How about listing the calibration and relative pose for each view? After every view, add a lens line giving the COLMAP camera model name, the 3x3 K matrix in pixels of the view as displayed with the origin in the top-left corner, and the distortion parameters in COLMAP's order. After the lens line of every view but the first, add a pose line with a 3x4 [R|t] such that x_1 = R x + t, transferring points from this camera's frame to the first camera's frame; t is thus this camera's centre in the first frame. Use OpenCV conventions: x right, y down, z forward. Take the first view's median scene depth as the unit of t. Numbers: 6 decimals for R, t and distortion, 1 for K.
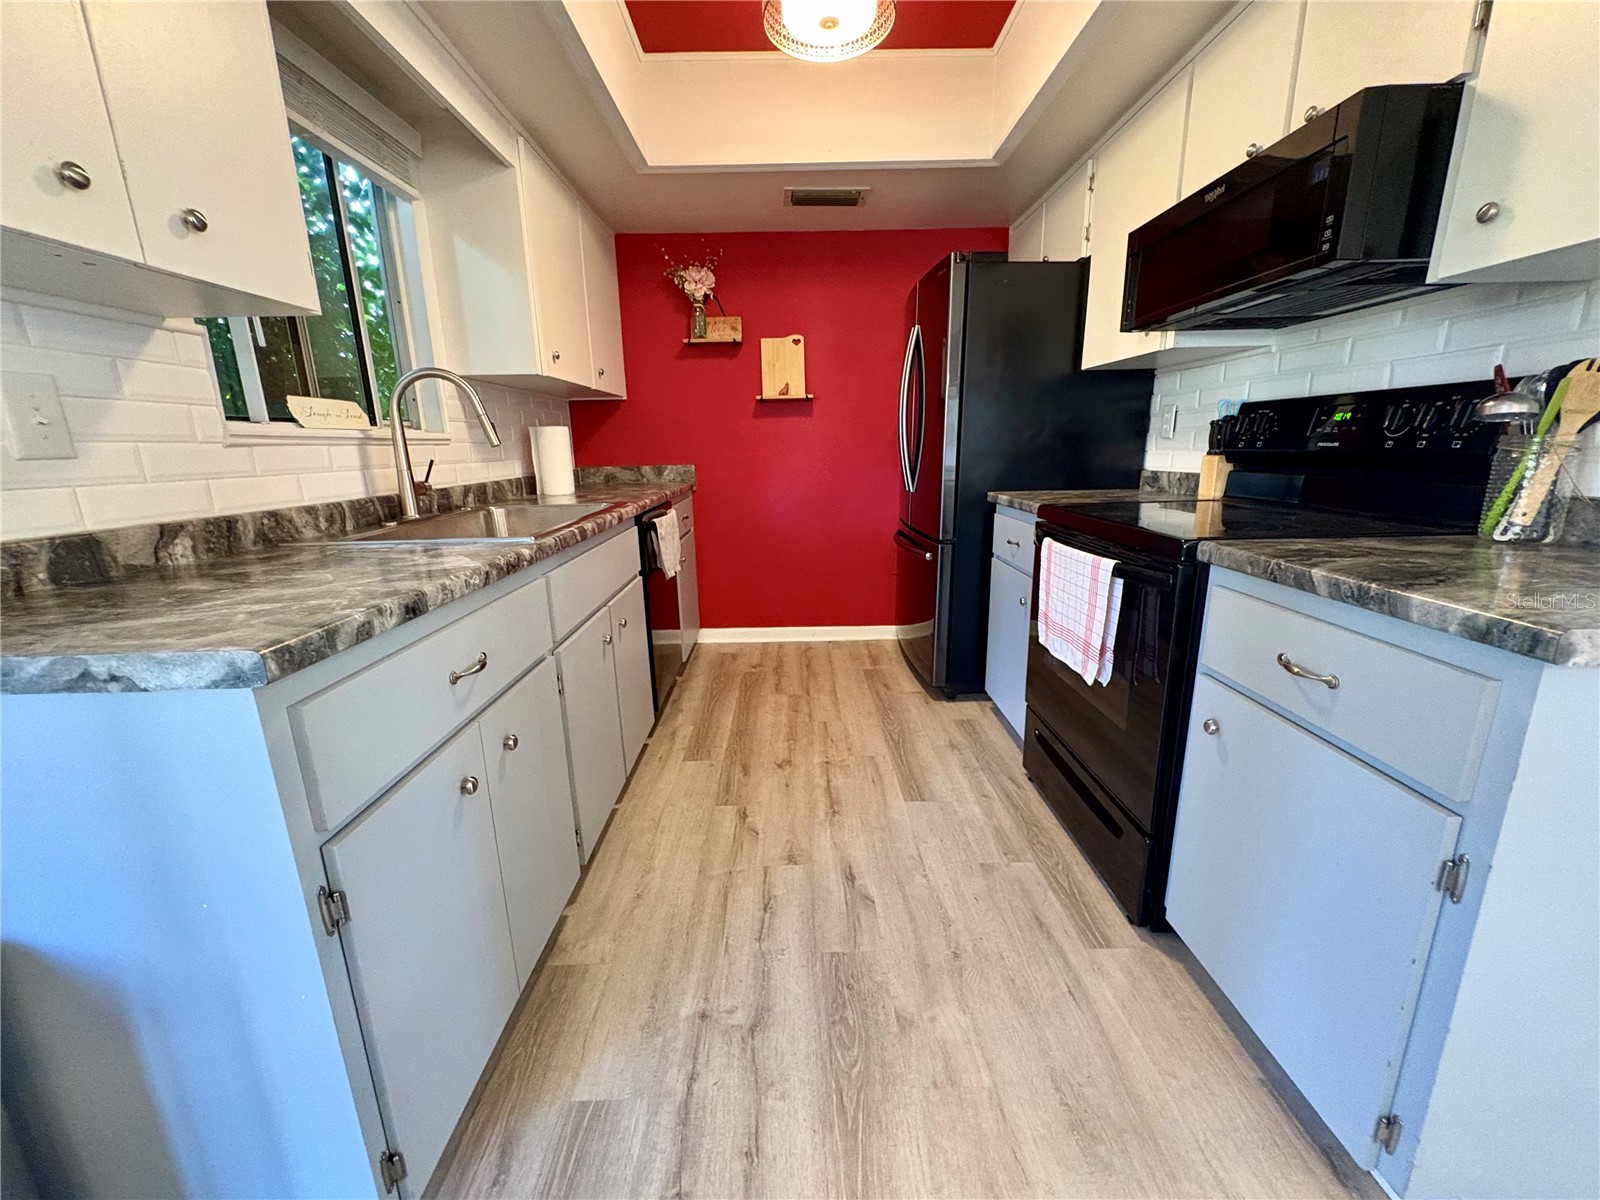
lens RADIAL K [[641.5, 0, 801.4], [0, 641.5, 605.5], [0, 0, 1]] dist [-0.000028, -0.000153]
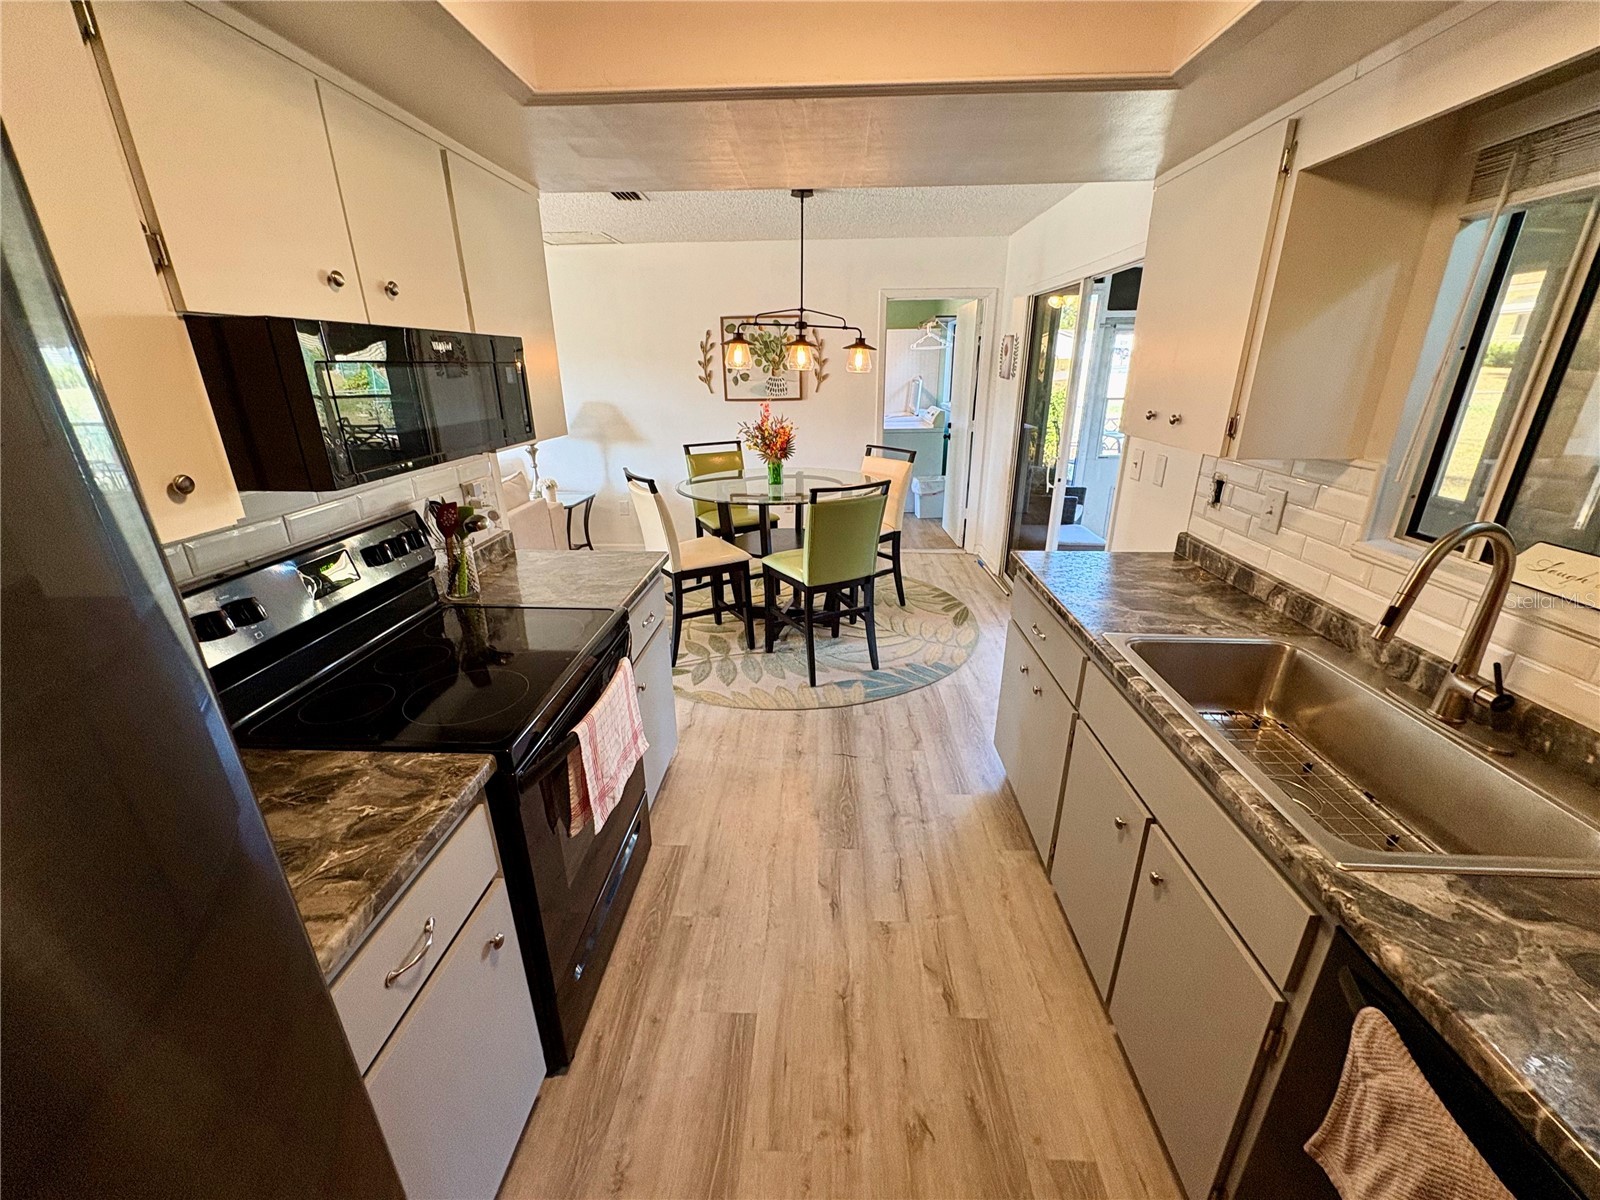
lens RADIAL K [[641.5, 0, 801.4], [0, 641.5, 605.5], [0, 0, 1]] dist [-0.000028, -0.000153]
pose [[-0.998117, 0.005493, 0.061089, 0.049543], [0.039452, 0.820097, 0.570863, -0.581641], [-0.046963, 0.572198, -0.818770, 1.343088]]
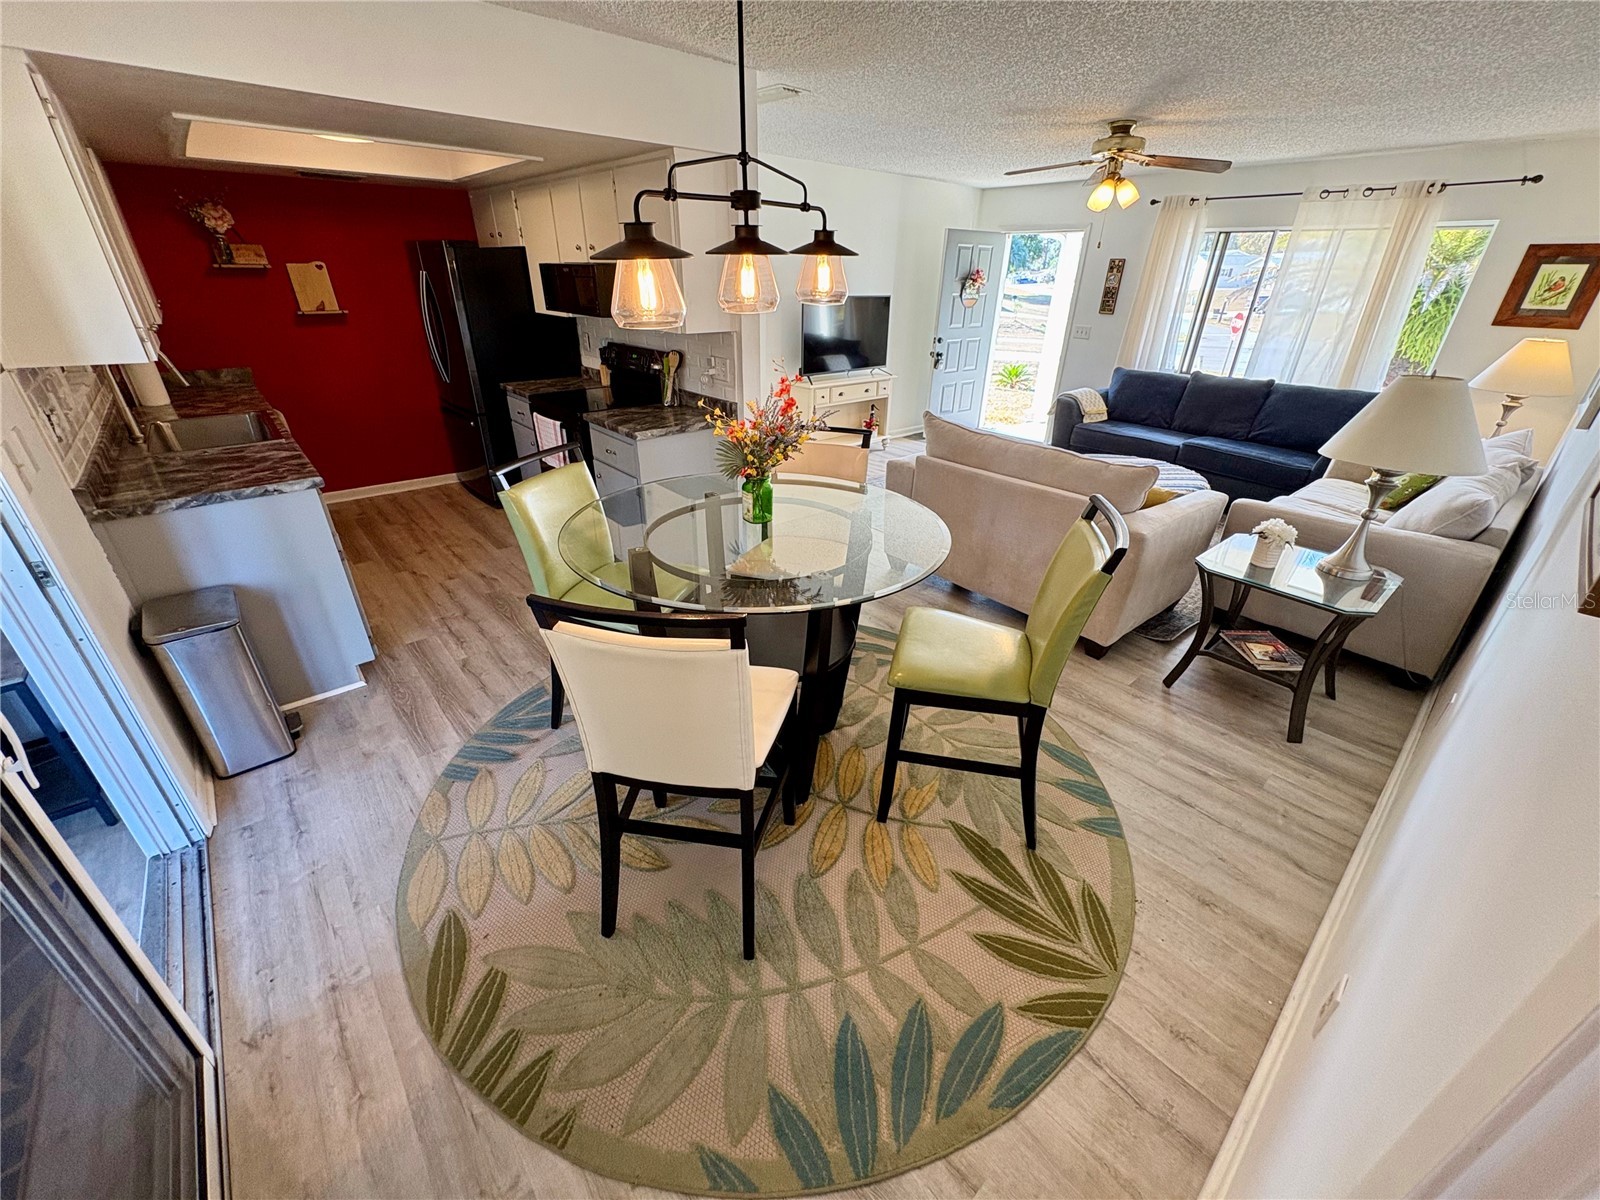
lens RADIAL K [[641.5, 0, 801.4], [0, 641.5, 605.5], [0, 0, 1]] dist [-0.000028, -0.000153]
pose [[0.762851, -0.270377, 0.587329, -0.345789], [0.128229, 0.953591, 0.272437, 0.039098], [-0.633732, -0.132516, 0.762118, -1.188424]]
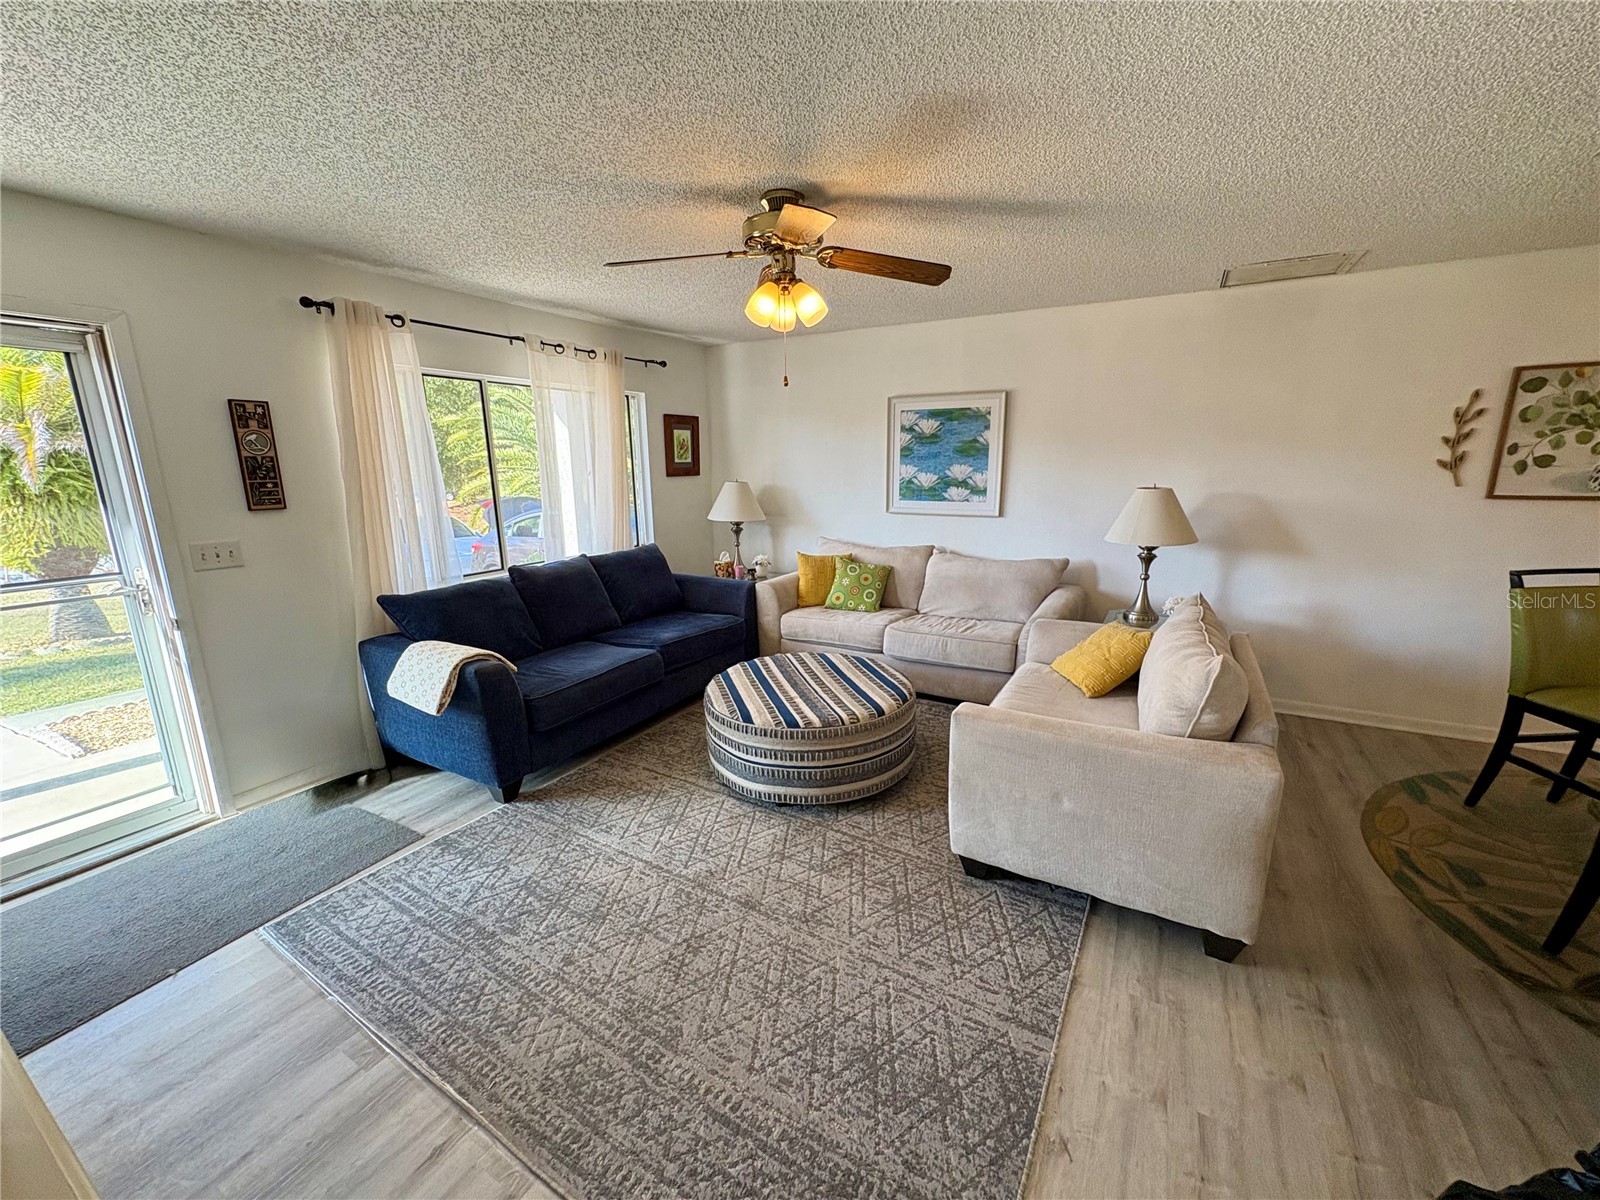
lens RADIAL K [[641.5, 0, 801.4], [0, 641.5, 605.5], [0, 0, 1]] dist [-0.000028, -0.000153]
pose [[-0.861984, -0.087520, 0.499324, 1.141636], [0.148342, 0.898321, 0.413539, -0.472077], [-0.484746, 0.430535, -0.761355, 0.940297]]
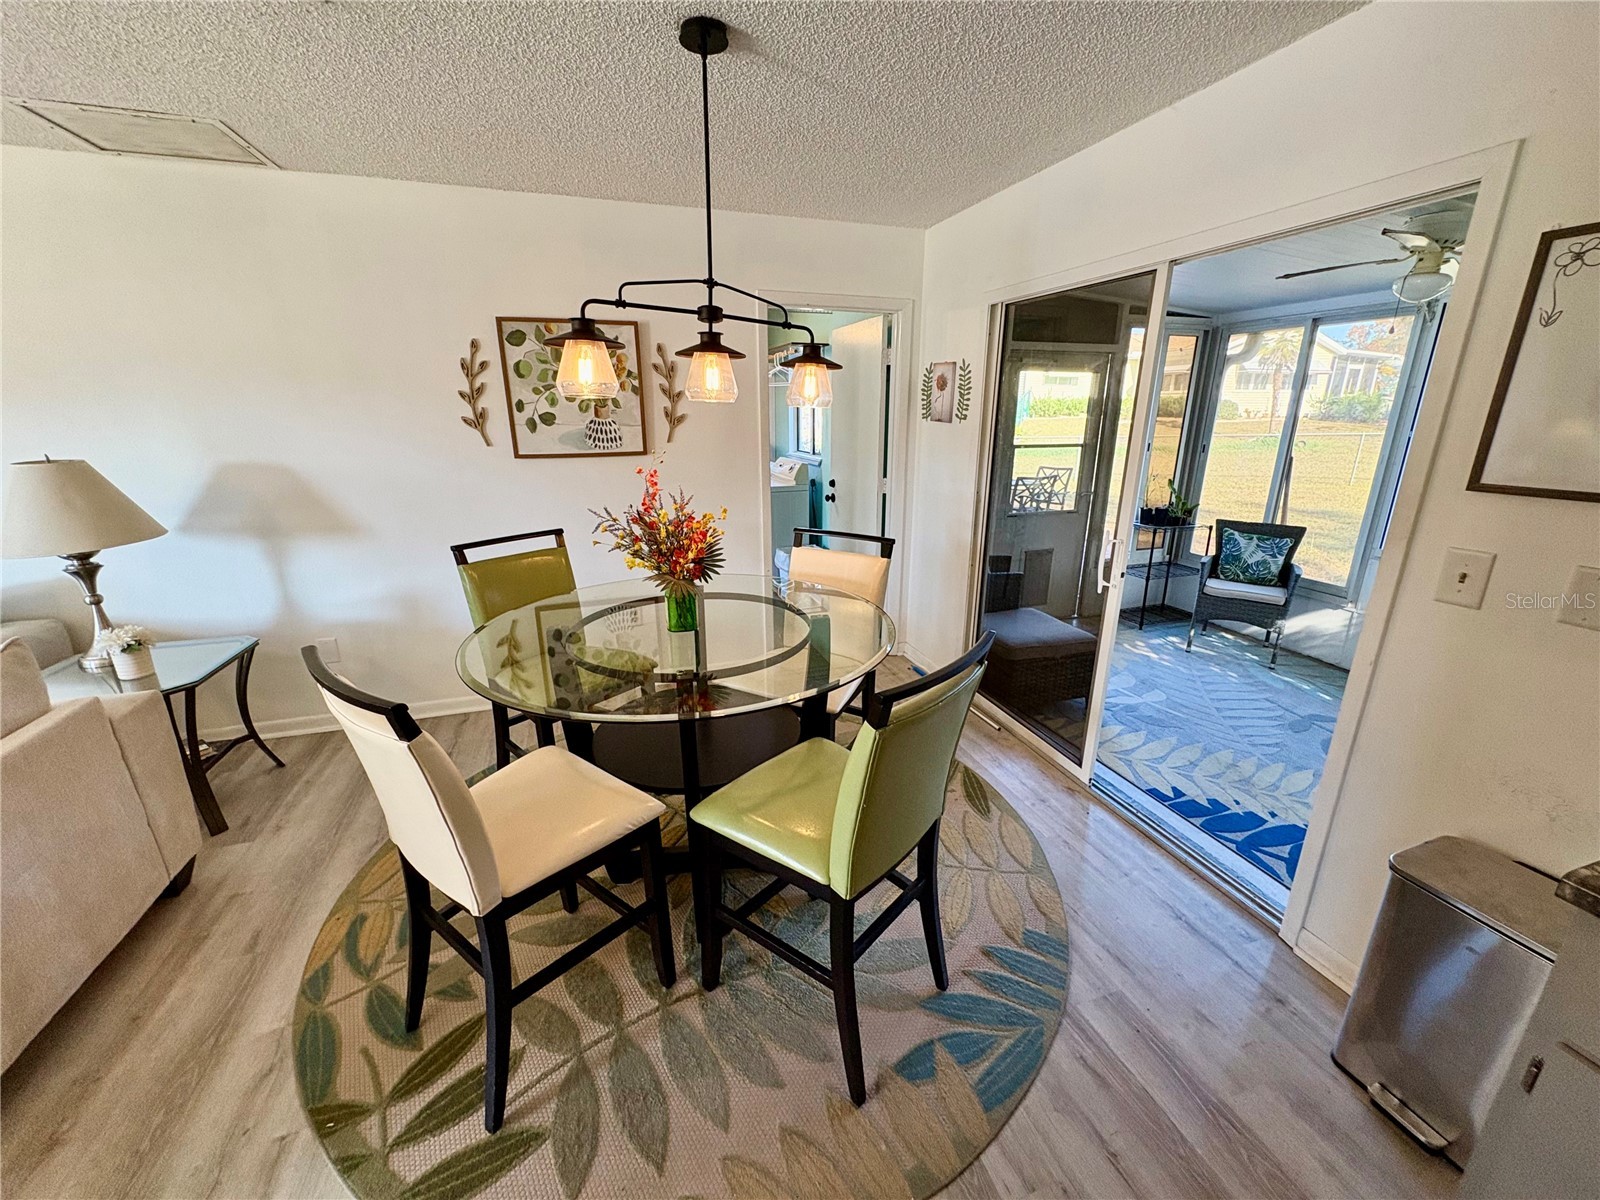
lens RADIAL K [[641.5, 0, 801.4], [0, 641.5, 605.5], [0, 0, 1]] dist [-0.000028, -0.000153]
pose [[-0.952422, 0.105988, -0.285762, 0.327657], [-0.058103, 0.857254, 0.511605, -0.321308], [0.299194, 0.503867, -0.810309, 0.410846]]
